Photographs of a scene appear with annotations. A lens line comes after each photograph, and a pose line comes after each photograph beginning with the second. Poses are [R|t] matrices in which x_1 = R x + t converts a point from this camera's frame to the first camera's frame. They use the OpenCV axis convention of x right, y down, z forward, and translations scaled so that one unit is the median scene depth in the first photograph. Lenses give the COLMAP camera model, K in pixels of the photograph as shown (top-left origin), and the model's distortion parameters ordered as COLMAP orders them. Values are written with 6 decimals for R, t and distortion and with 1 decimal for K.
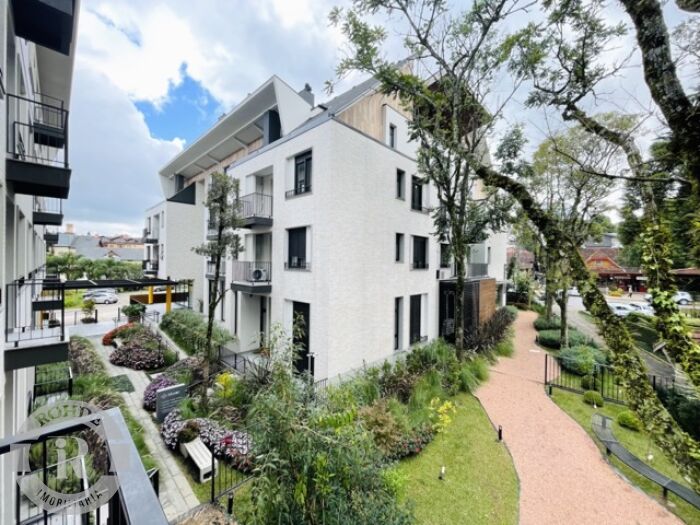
lens RADIAL K [[281.8, 0, 351.7], [0, 281.8, 262.3], [0, 0, 1]] dist [0.001271, 0.000132]
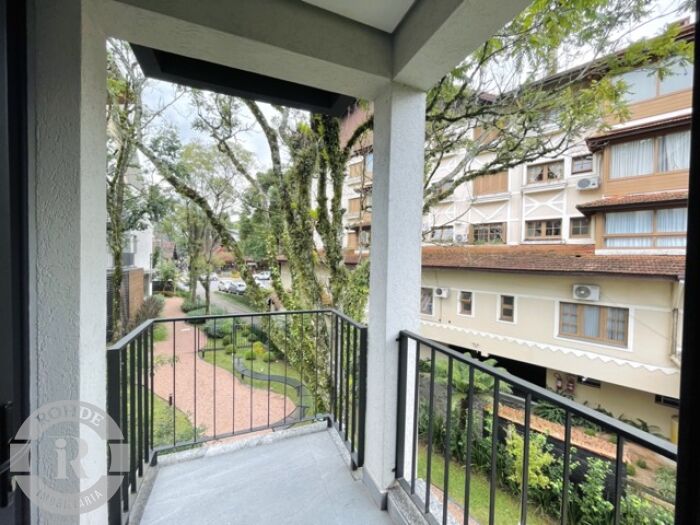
lens RADIAL K [[281.8, 0, 351.2], [0, 281.8, 263.2], [0, 0, 1]] dist [0.001271, 0.000132]
pose [[0.409845, -0.027881, 0.911729, -0.109789], [-0.011119, 0.999306, 0.035558, -0.002845], [-0.912087, -0.024710, 0.409251, -0.072542]]
